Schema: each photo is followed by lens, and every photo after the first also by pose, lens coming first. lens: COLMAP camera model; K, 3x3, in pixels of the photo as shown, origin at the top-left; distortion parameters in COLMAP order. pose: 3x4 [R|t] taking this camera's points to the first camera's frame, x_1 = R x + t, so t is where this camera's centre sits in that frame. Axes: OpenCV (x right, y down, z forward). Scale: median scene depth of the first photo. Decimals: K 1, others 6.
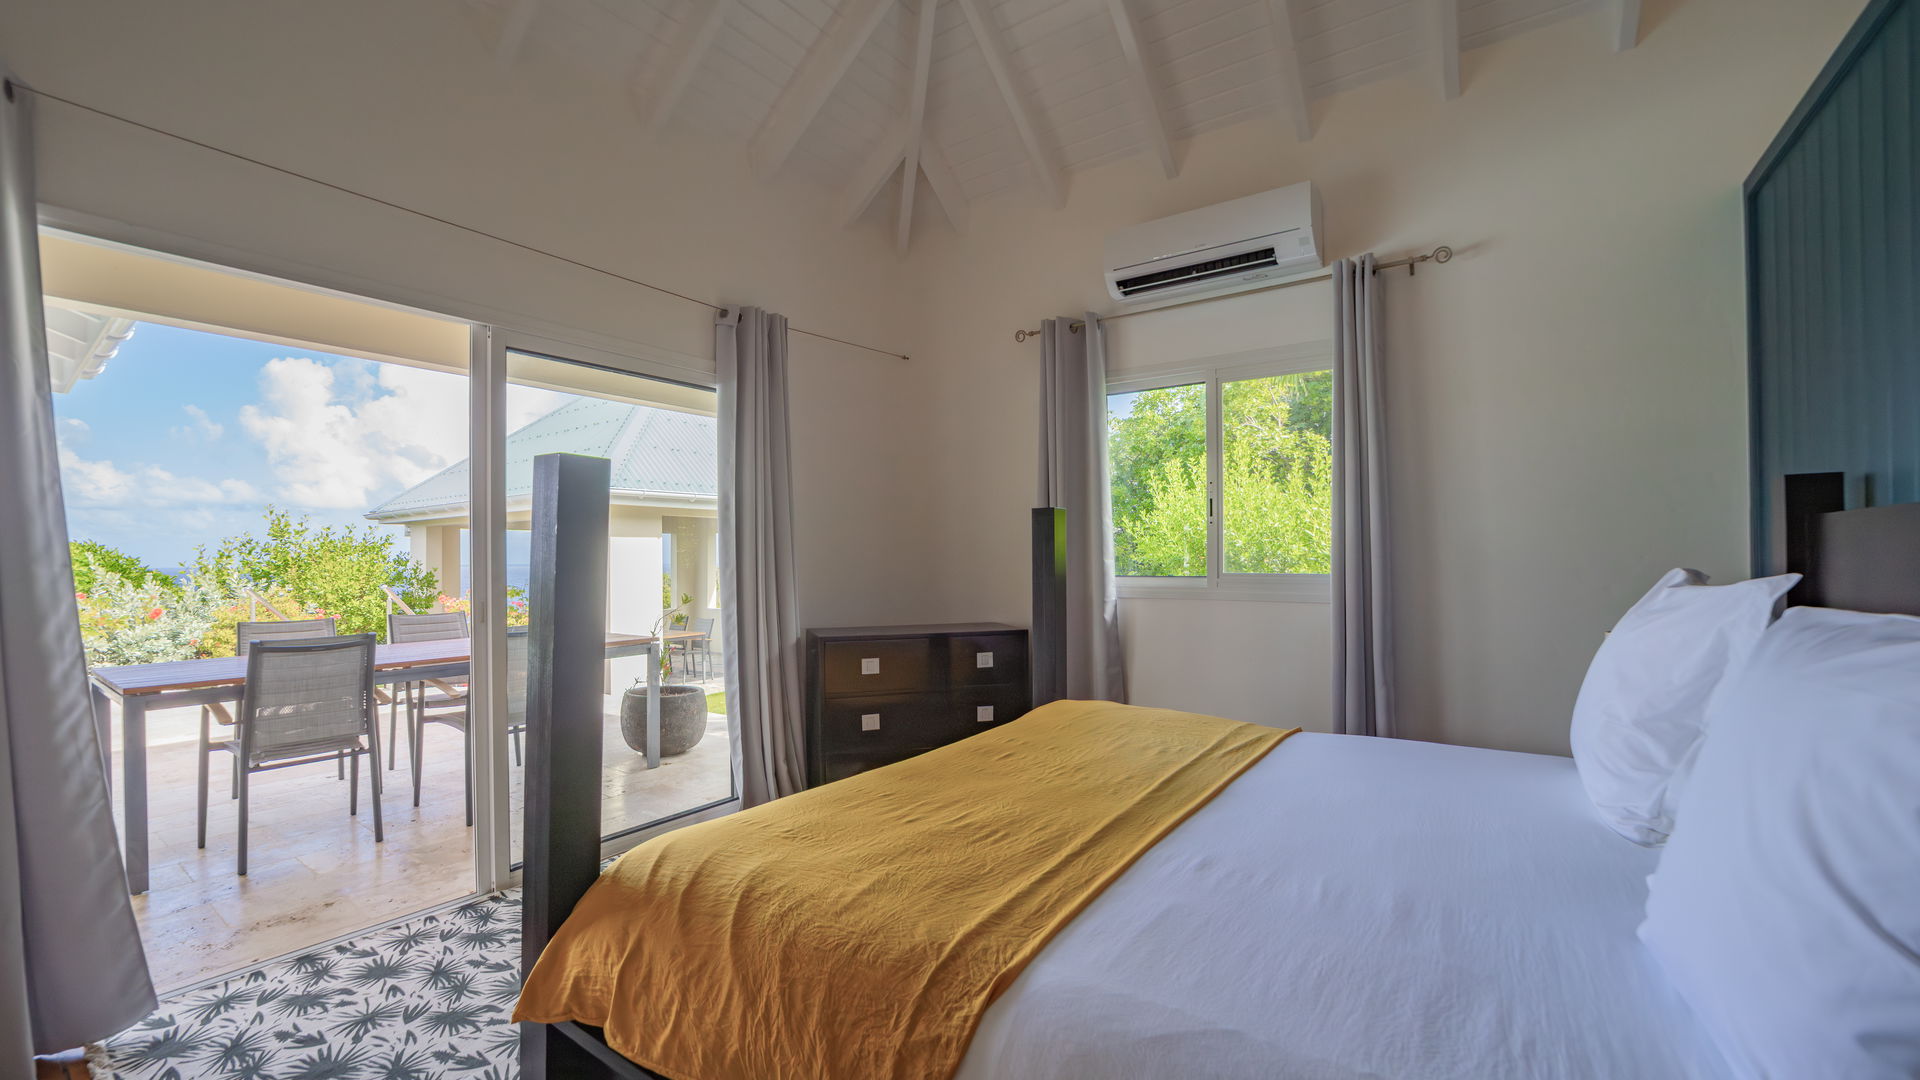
lens RADIAL K [[771.7, 0, 938.8], [0, 771.7, 546.7], [0, 0, 1]] dist [-0.015650, 0.000255]
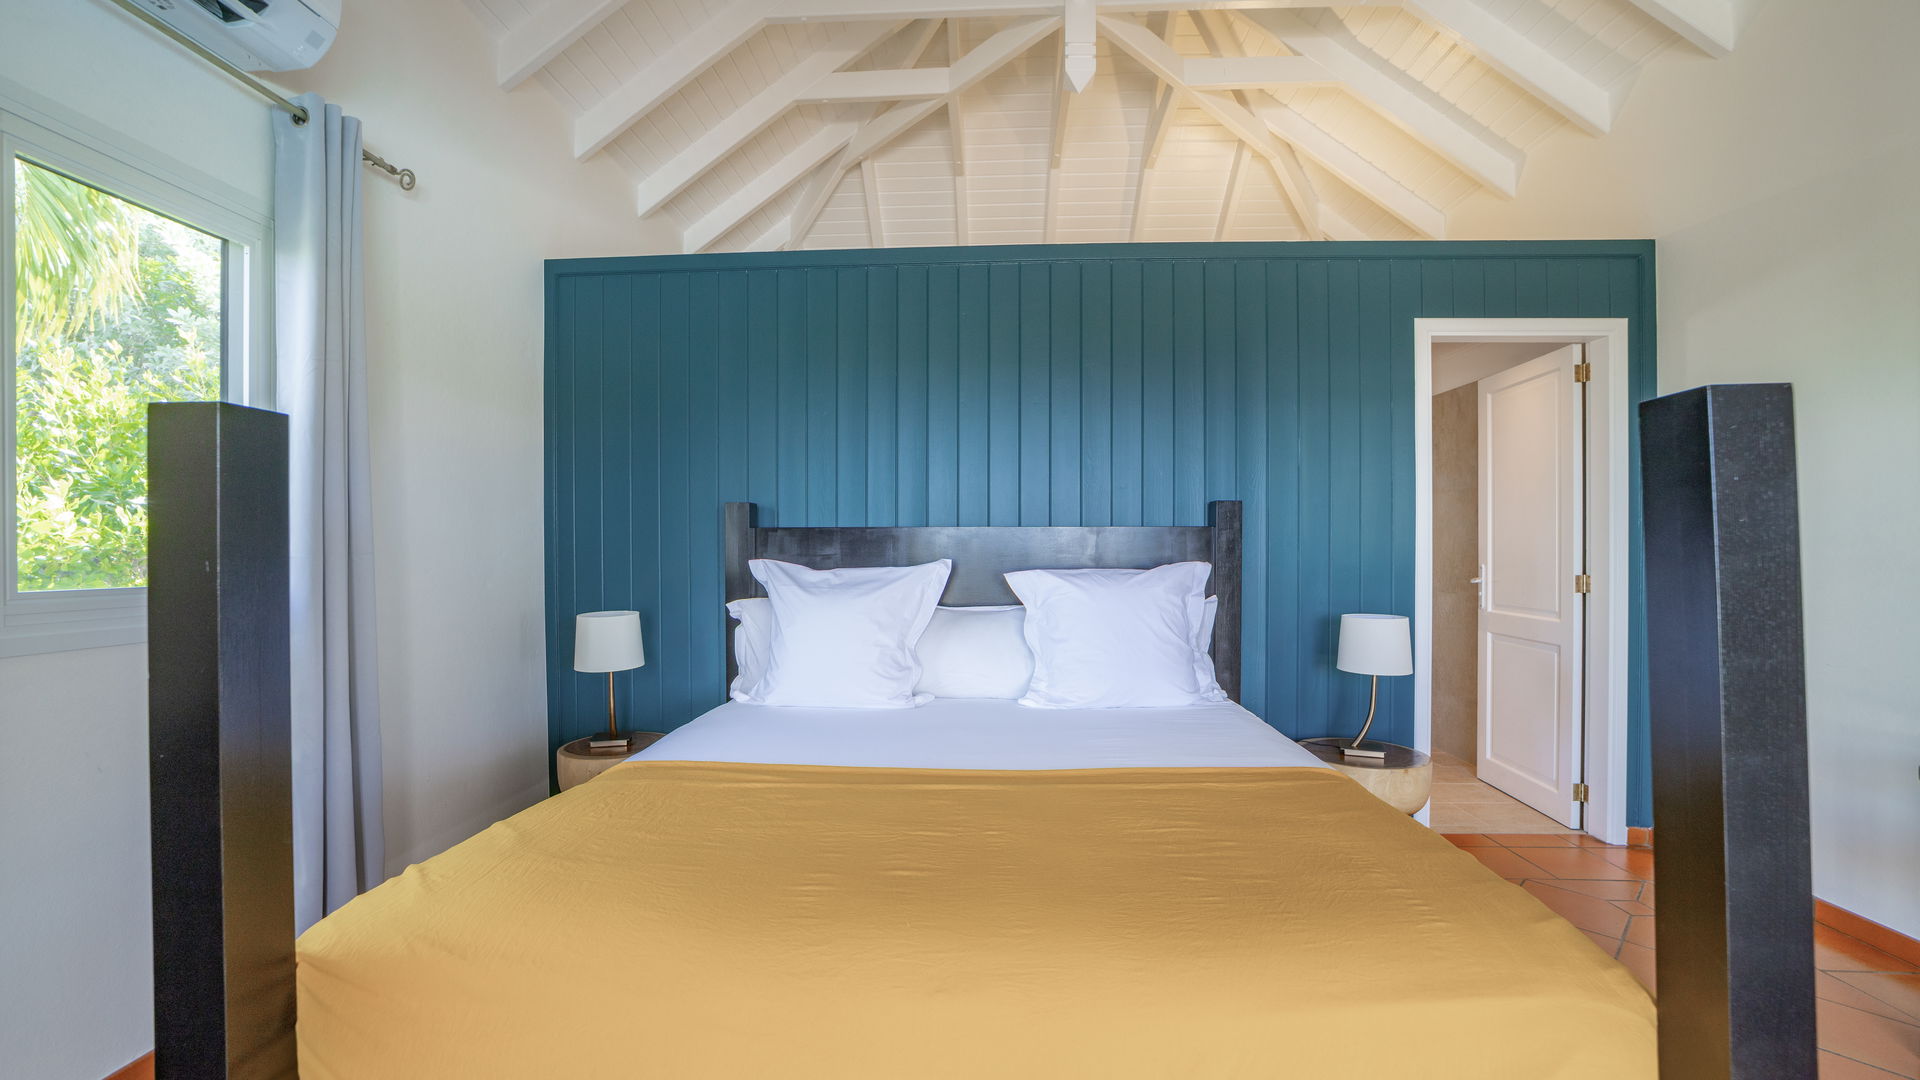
lens RADIAL K [[764.8, 0, 959.4], [0, 764.8, 551.6], [0, 0, 1]] dist [-0.026319, 0.000406]
pose [[-0.556623, 0.002274, 0.830762, -0.304432], [-0.004820, 0.999971, -0.005966, 0.012484], [-0.830751, -0.007326, -0.556596, 0.891310]]
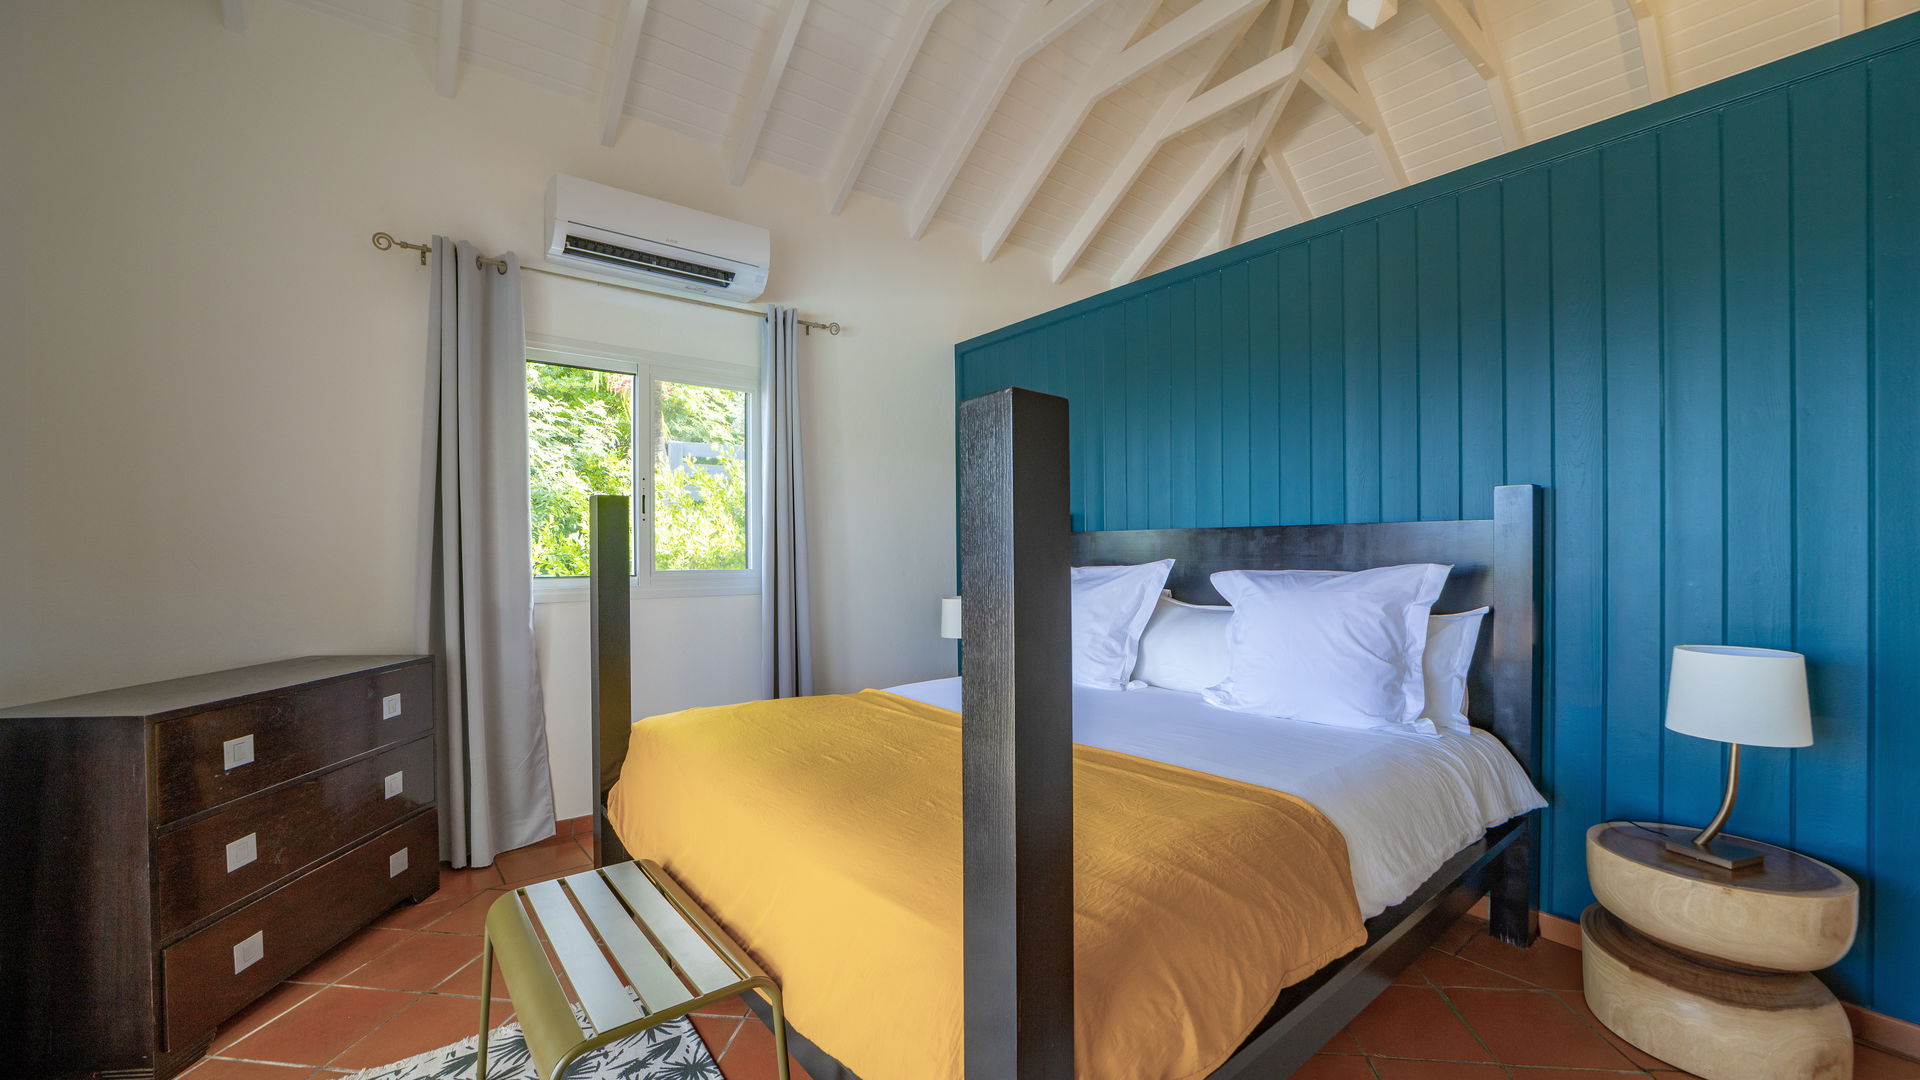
lens RADIAL K [[764.8, 0, 959.4], [0, 764.8, 551.6], [0, 0, 1]] dist [-0.026319, 0.000406]
pose [[0.262604, 0.002571, 0.964900, -0.540114], [-0.005625, 0.999984, -0.001134, 0.009524], [-0.964887, -0.005129, 0.262614, 0.407087]]
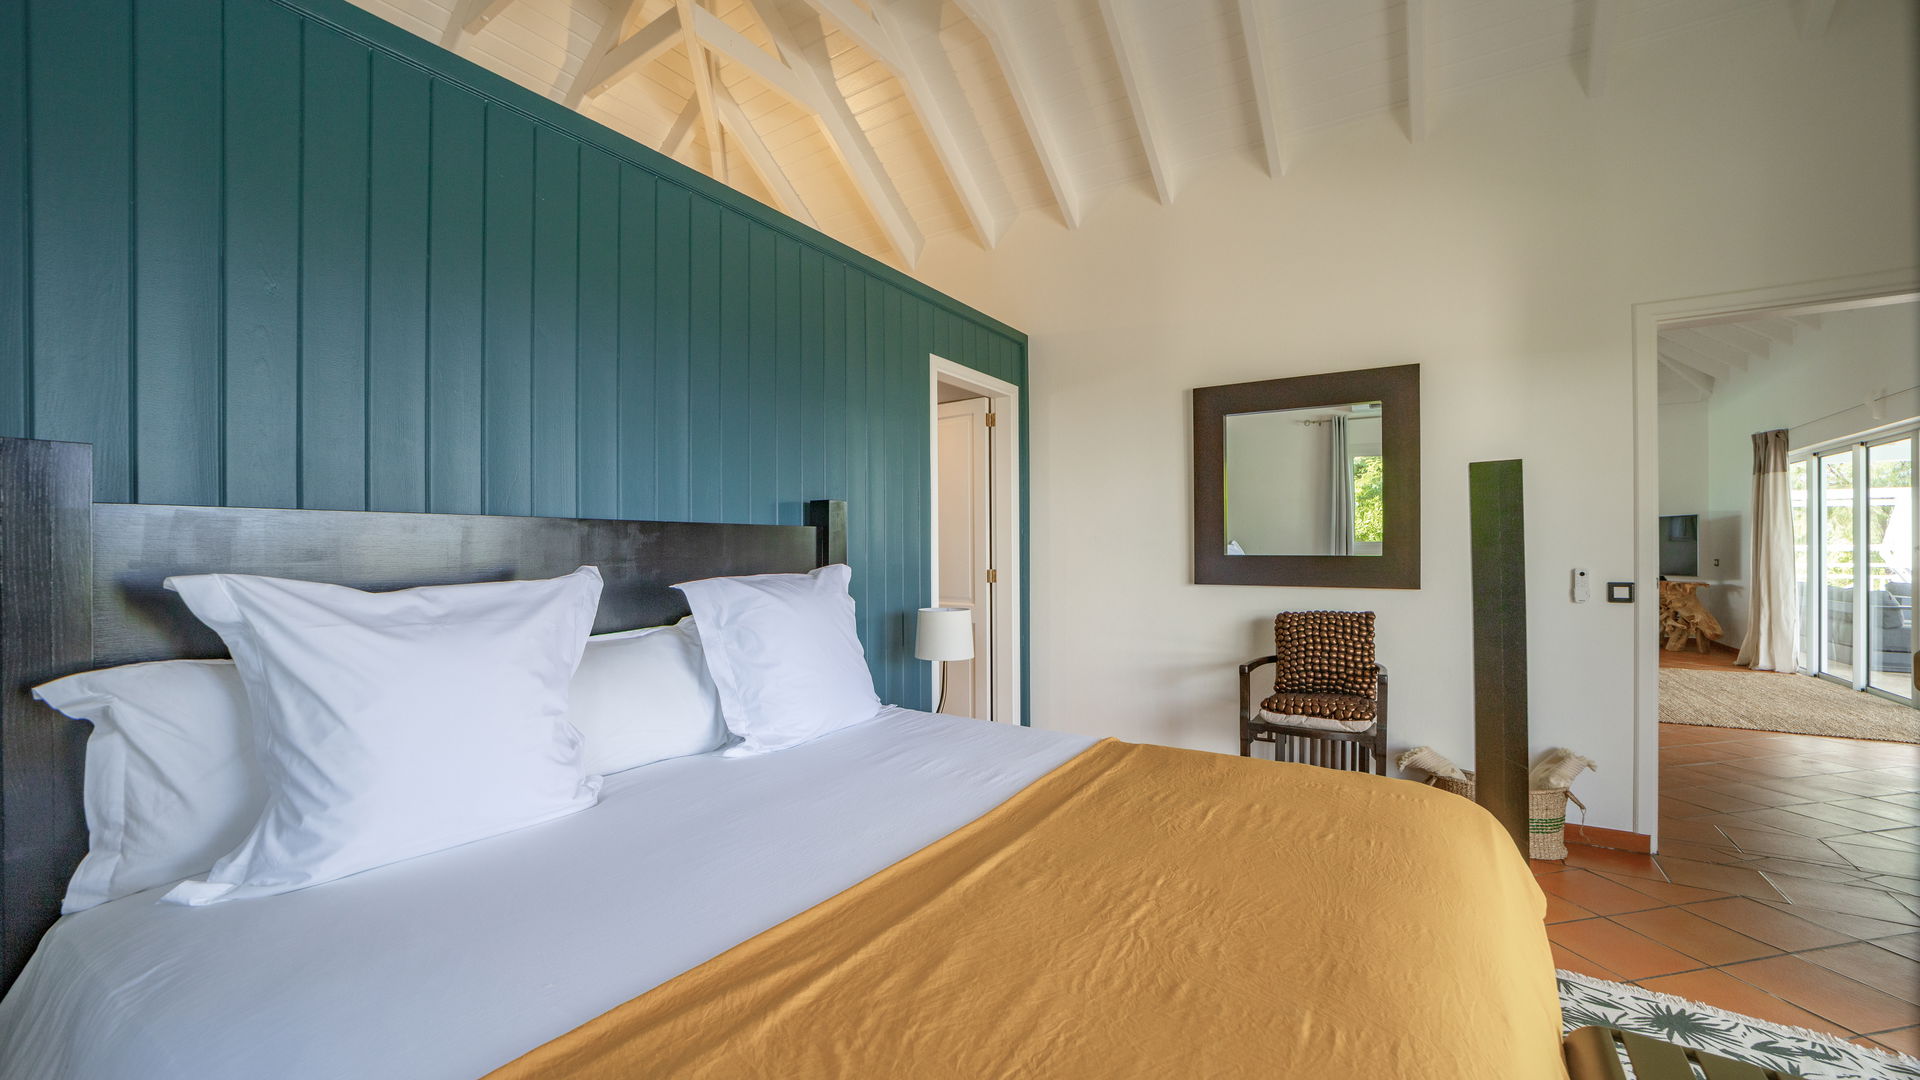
lens RADIAL K [[750.0, 0, 958.0], [0, 750.0, 552.8], [0, 0, 1]] dist [-0.041469, 0.010287]
pose [[-0.998159, 0.009440, -0.059905, 0.205407], [0.009847, 0.999930, -0.006494, 0.012487], [0.059840, -0.007072, -0.998183, 0.993632]]
